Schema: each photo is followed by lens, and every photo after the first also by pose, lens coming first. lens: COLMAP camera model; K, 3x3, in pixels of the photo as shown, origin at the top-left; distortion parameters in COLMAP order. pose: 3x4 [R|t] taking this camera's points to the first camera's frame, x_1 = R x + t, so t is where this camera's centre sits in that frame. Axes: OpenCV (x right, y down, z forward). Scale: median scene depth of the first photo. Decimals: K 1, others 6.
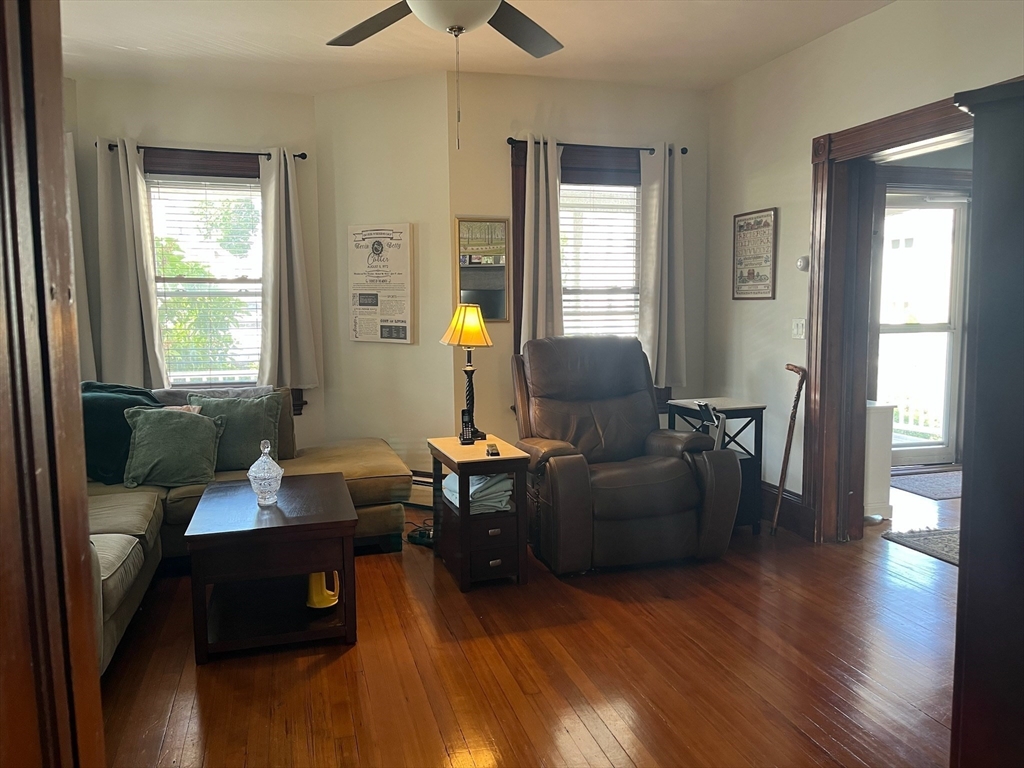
lens RADIAL K [[768.1, 0, 513.2], [0, 768.1, 382.7], [0, 0, 1]] dist [0.020815, -0.007537]
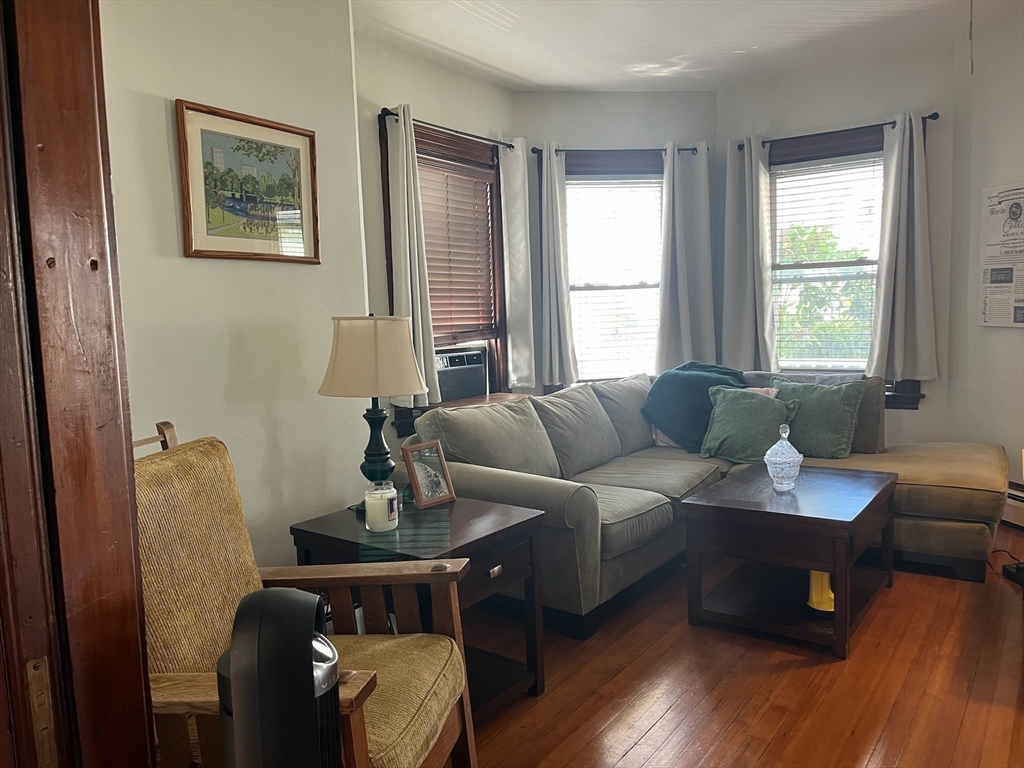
lens RADIAL K [[768.1, 0, 514.3], [0, 768.1, 386.4], [0, 0, 1]] dist [0.020815, -0.007537]
pose [[0.613881, 0.063131, -0.786870, 0.162601], [-0.049420, 0.997915, 0.041508, 0.001493], [0.787850, 0.013407, 0.615721, 0.088760]]
